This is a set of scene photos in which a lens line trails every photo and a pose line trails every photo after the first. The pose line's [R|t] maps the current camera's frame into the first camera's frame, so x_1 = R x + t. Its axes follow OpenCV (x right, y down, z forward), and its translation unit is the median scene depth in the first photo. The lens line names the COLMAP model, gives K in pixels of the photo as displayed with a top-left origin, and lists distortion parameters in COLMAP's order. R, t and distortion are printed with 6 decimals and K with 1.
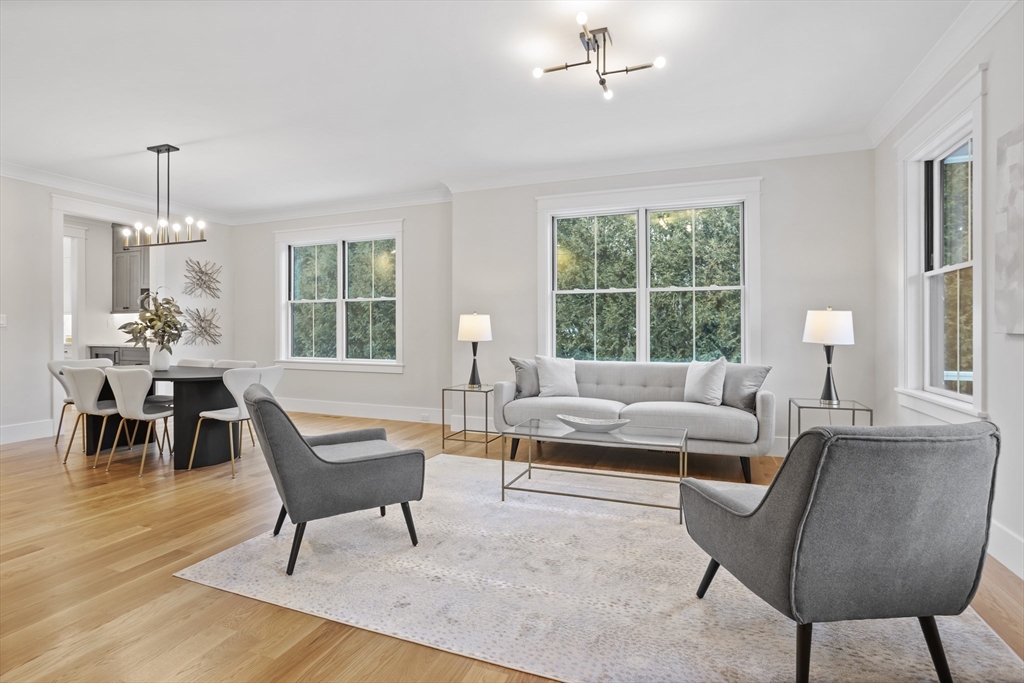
lens RADIAL K [[502.8, 0, 509.3], [0, 502.8, 337.3], [0, 0, 1]] dist [-0.065883, 0.042770]
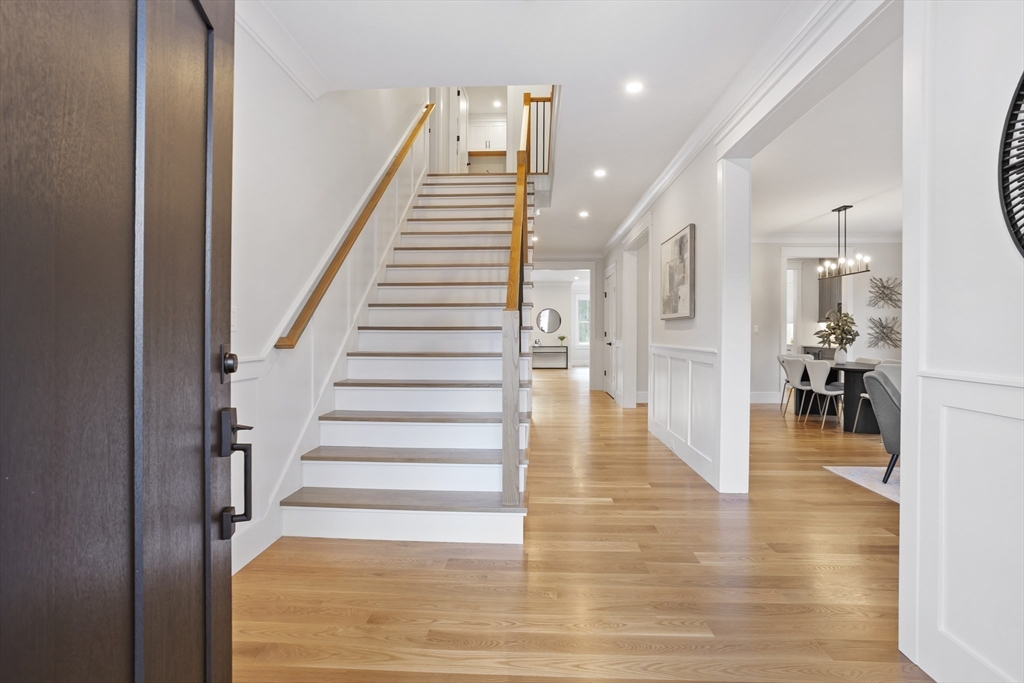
lens RADIAL K [[538.7, 0, 508.4], [0, 538.7, 321.7], [0, 0, 1]] dist [-0.042350, 0.001221]
pose [[0.328586, -0.013465, -0.944378, 0.421782], [-0.022870, 0.999492, -0.022208, 0.001029], [0.944197, 0.028895, 0.328112, -0.410151]]
